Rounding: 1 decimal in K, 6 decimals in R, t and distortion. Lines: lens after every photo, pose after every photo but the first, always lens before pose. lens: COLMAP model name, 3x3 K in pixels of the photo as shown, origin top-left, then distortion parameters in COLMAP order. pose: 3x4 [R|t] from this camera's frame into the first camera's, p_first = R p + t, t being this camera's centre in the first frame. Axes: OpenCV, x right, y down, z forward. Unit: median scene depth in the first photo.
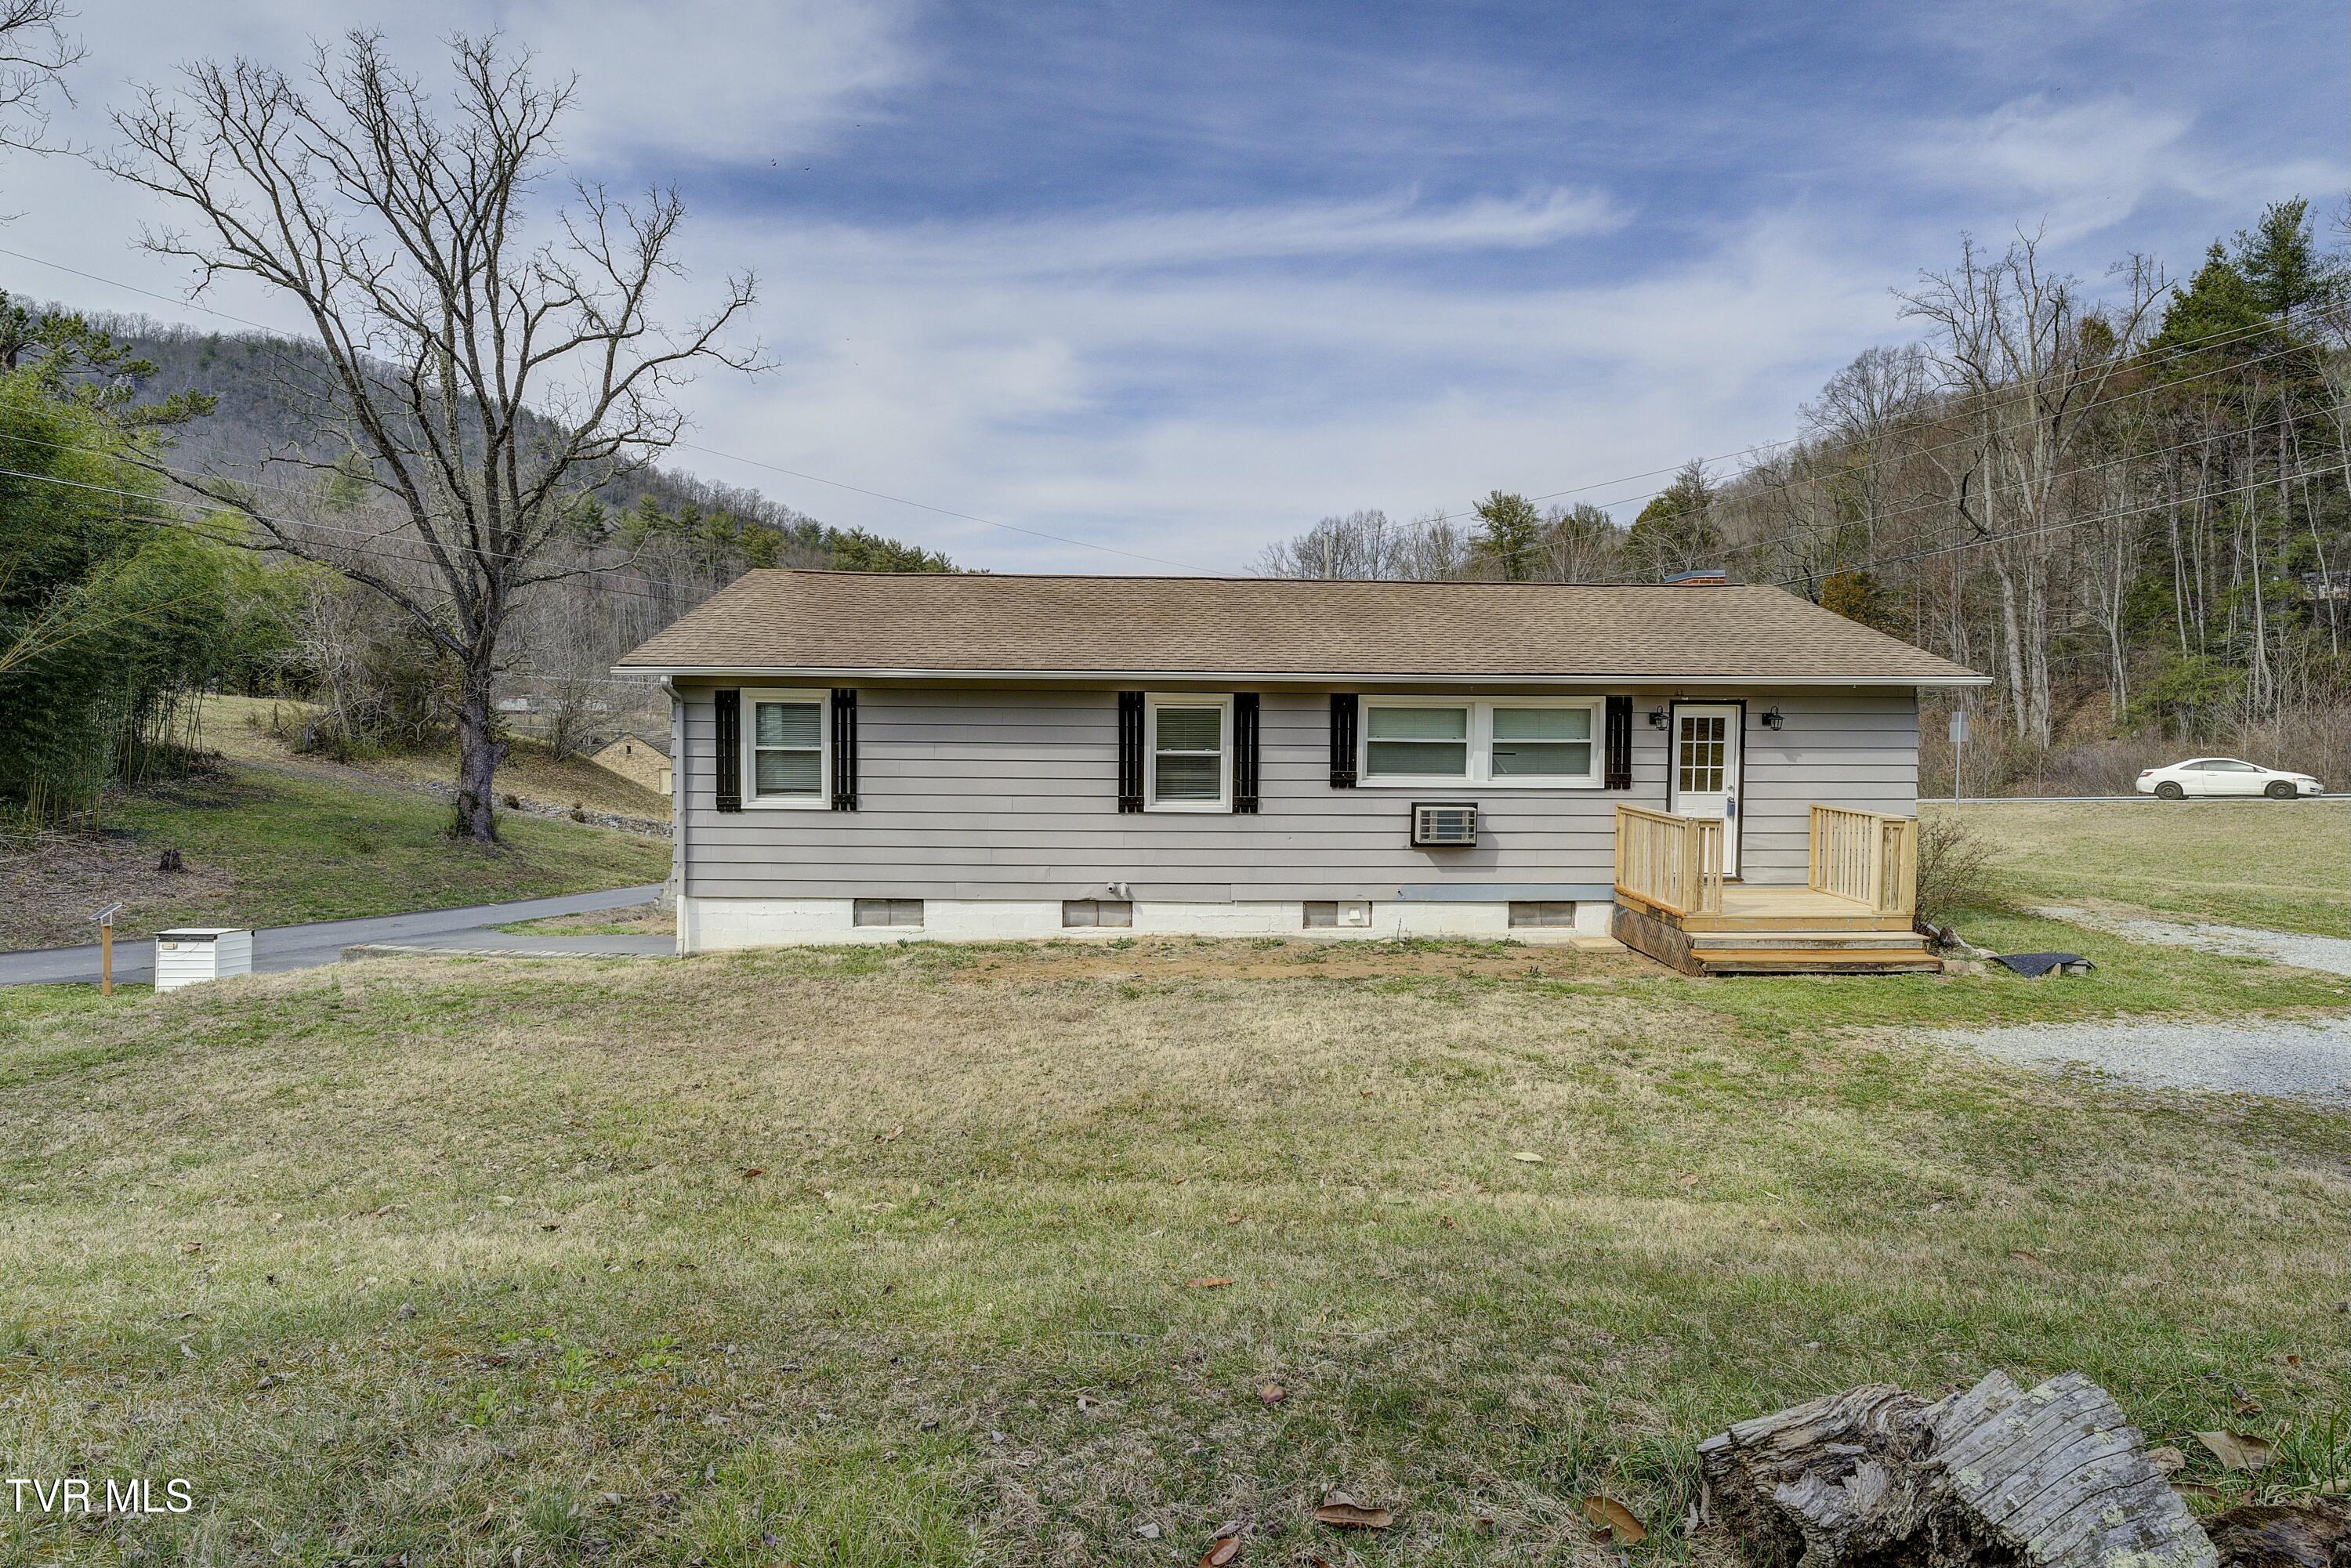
lens RADIAL K [[1184.5, 0, 1175.5], [0, 1184.5, 728.6], [0, 0, 1]] dist [-0.003864, 0.000413]
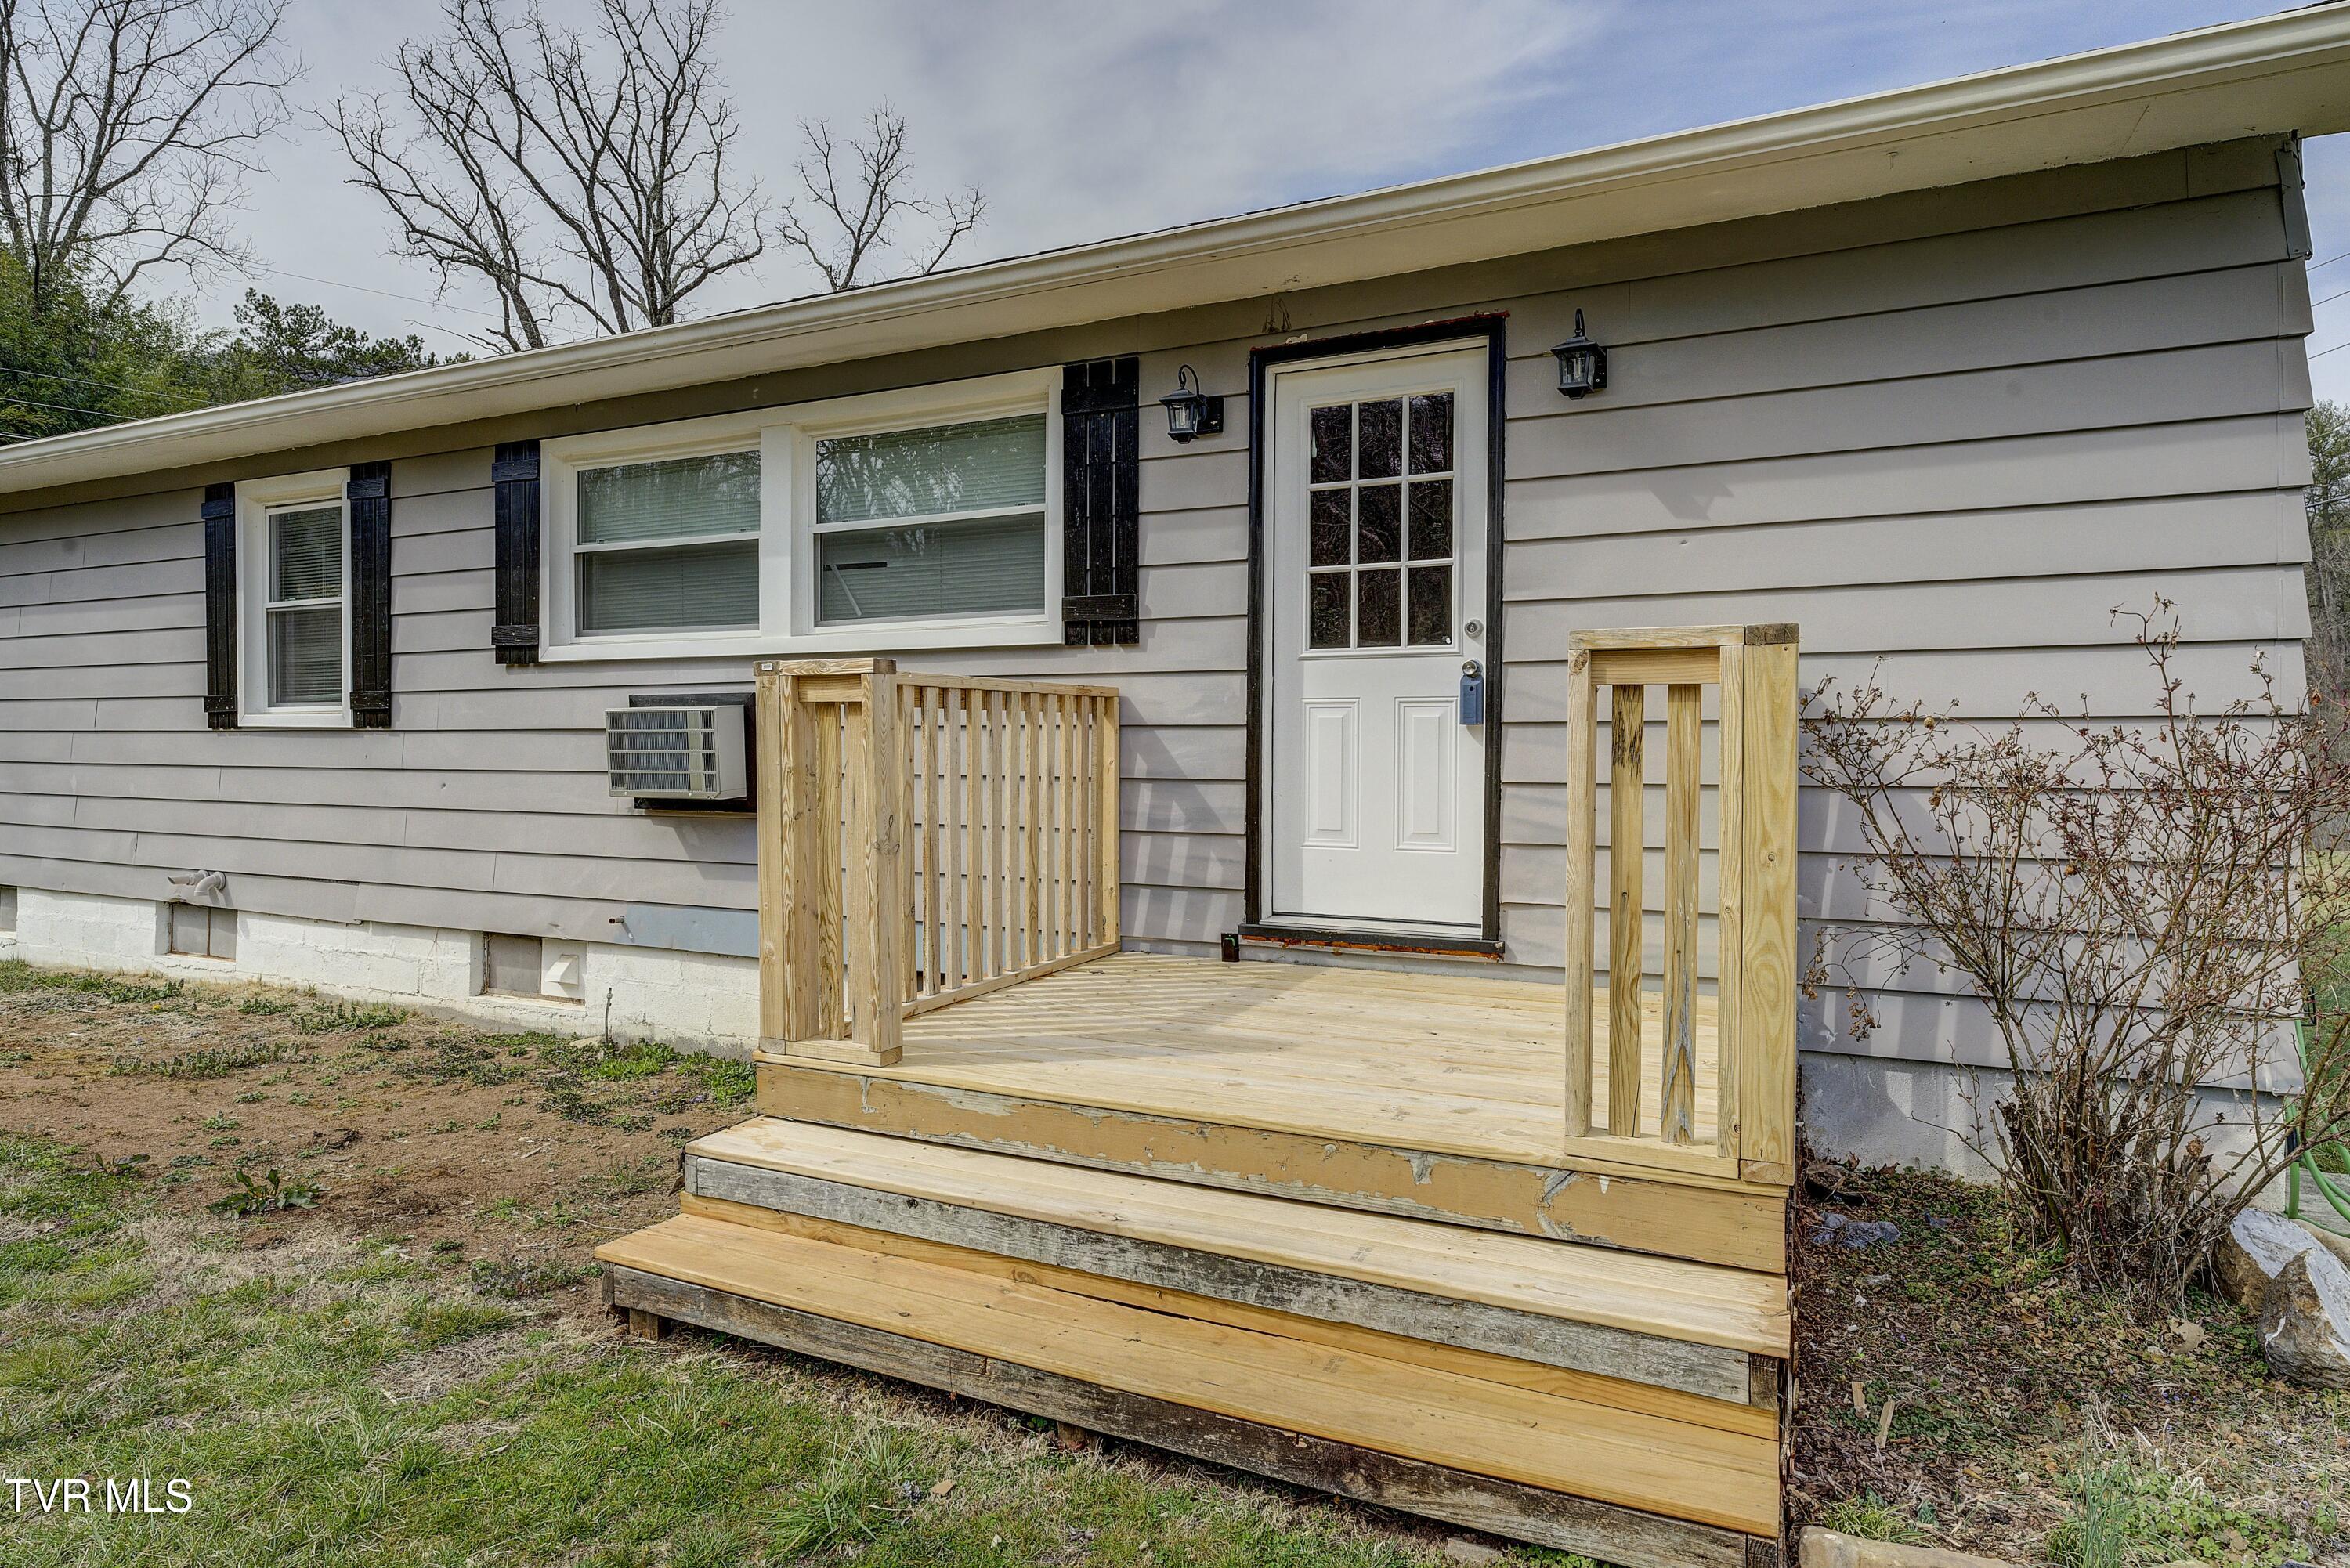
lens RADIAL K [[1279.4, 0, 1208.2], [0, 1279.4, 752.5], [0, 0, 1]] dist [-0.001640, 0.000375]
pose [[0.892933, -0.003972, -0.450172, 0.562800], [-0.001717, 0.999924, -0.012227, 0.085732], [0.450187, 0.011691, 0.892858, 0.704956]]
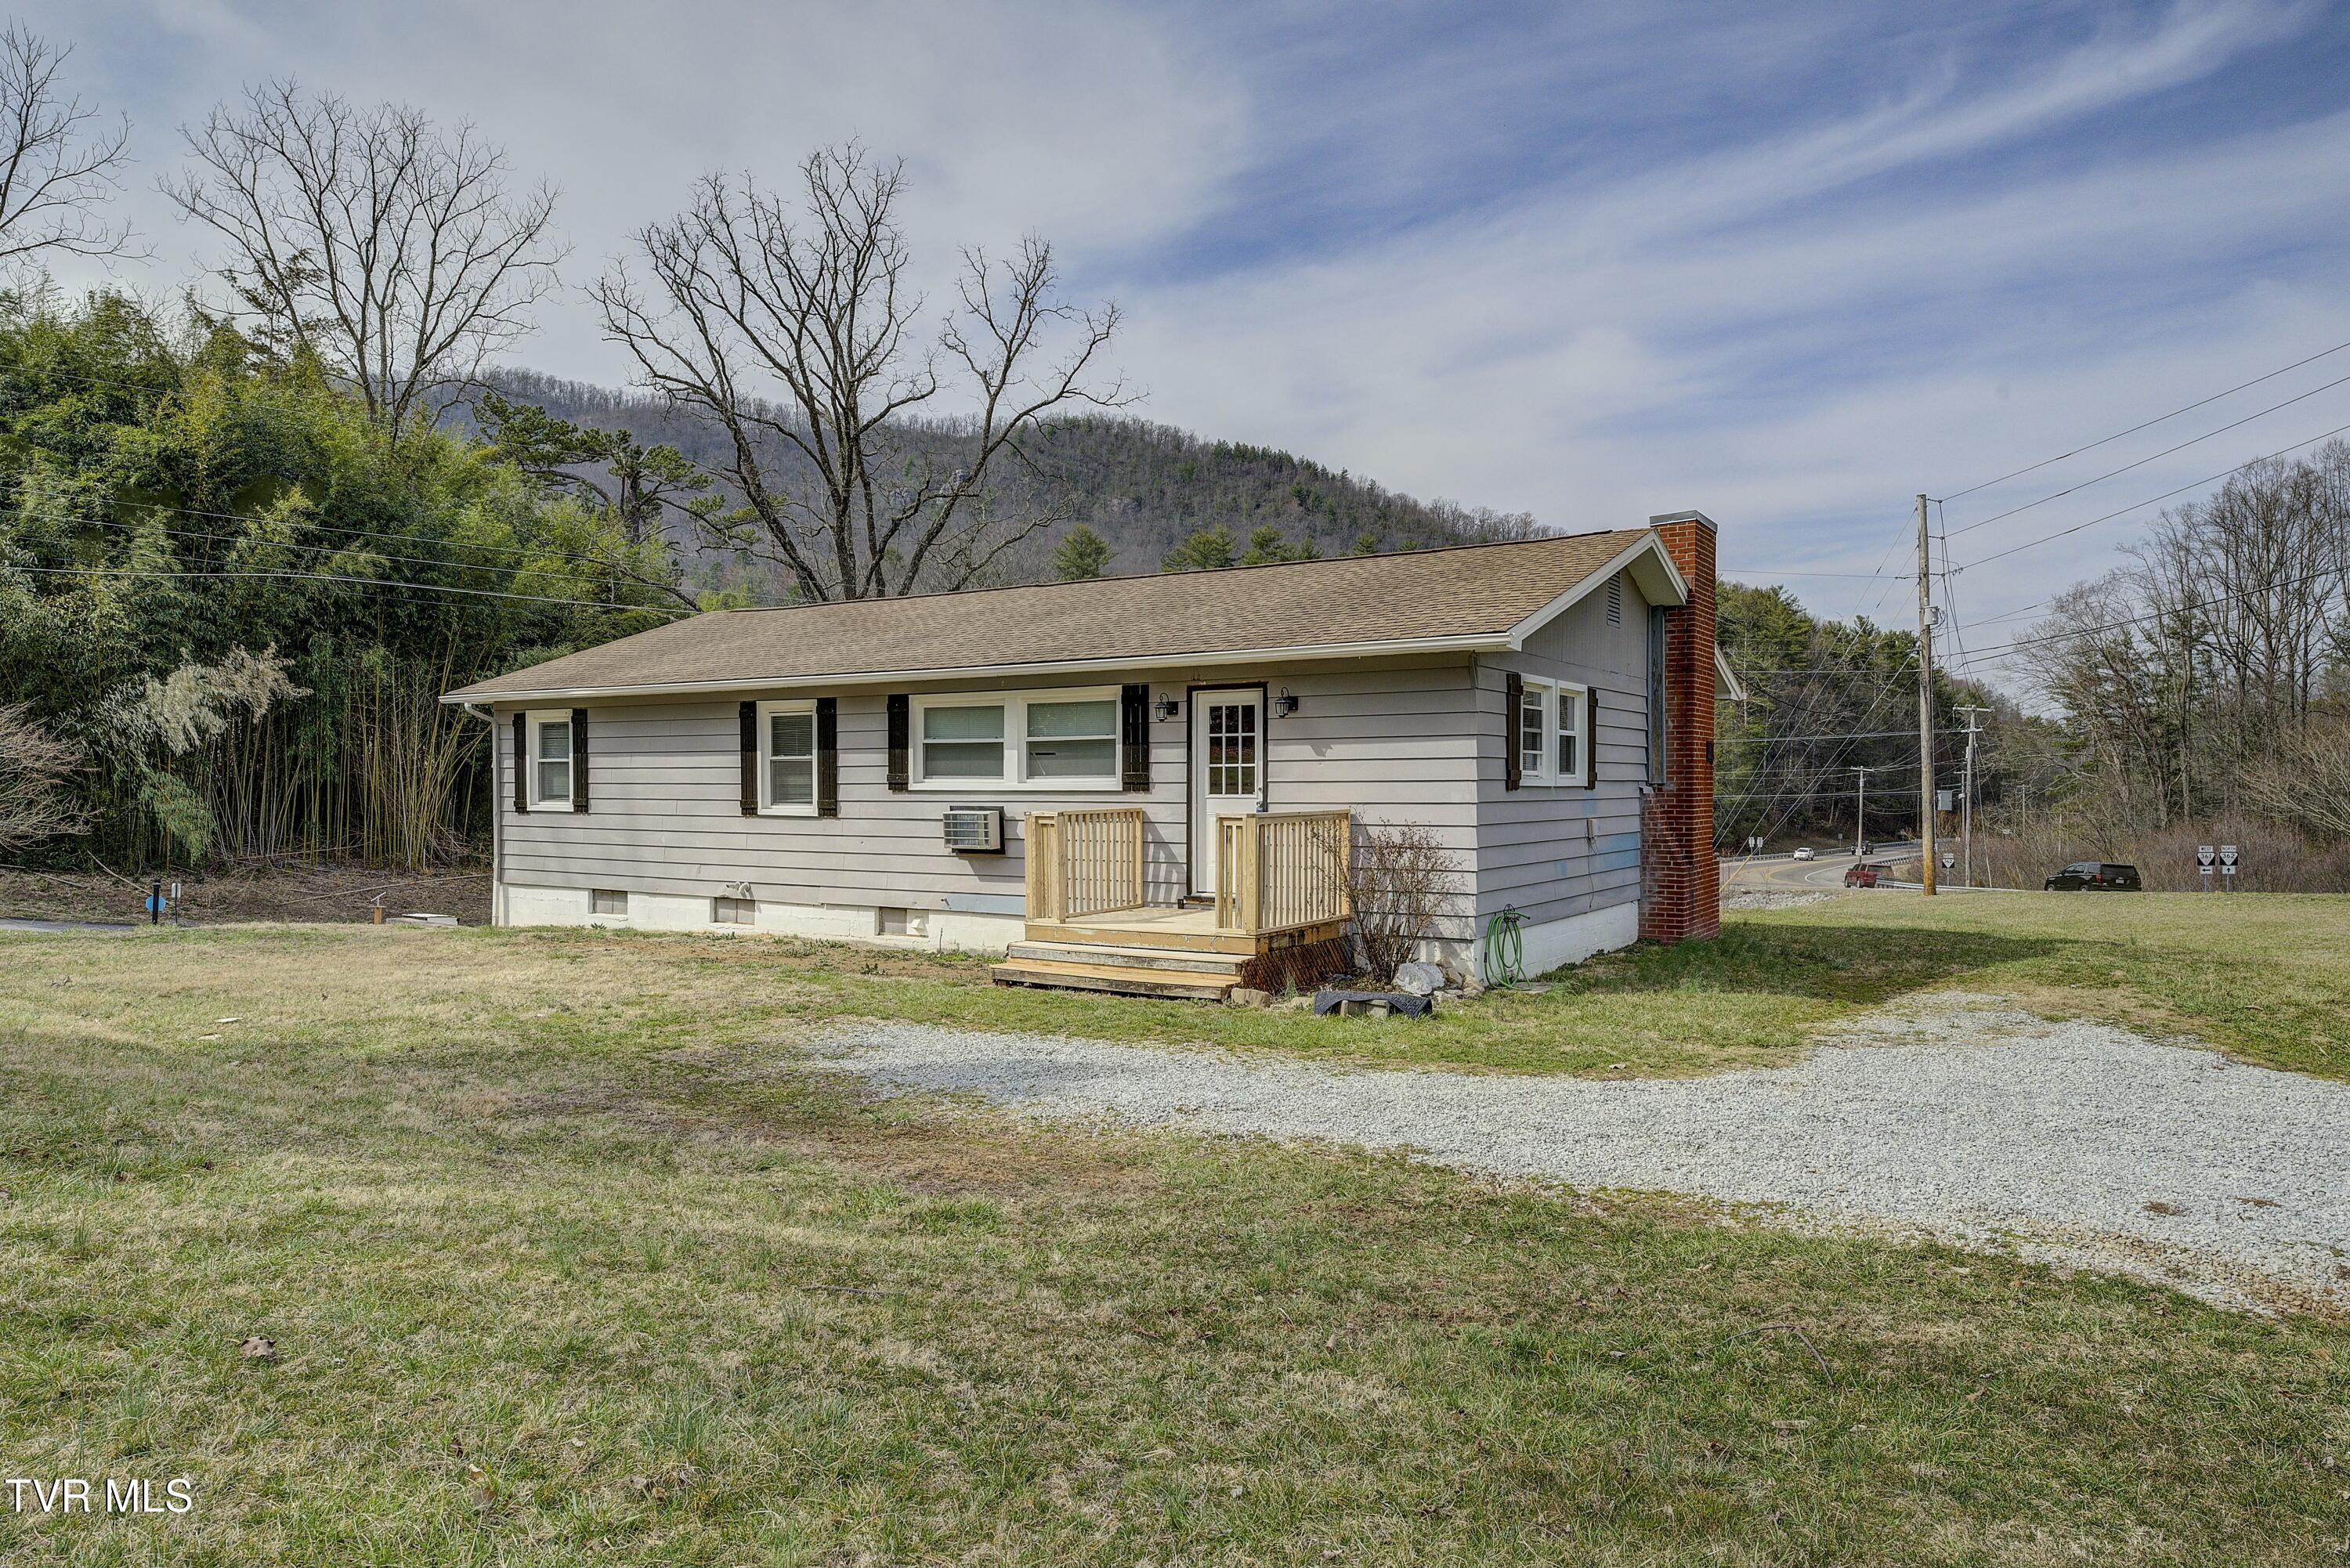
lens RADIAL K [[1494.7, 0, 1194.0], [0, 1494.7, 776.1], [0, 0, 1]] dist [-0.004137, 0.001254]
pose [[0.824348, -0.012408, -0.565948, 1.035177], [0.001546, 0.999805, -0.019669, 0.061894], [0.566082, 0.015339, 0.824206, 0.124848]]
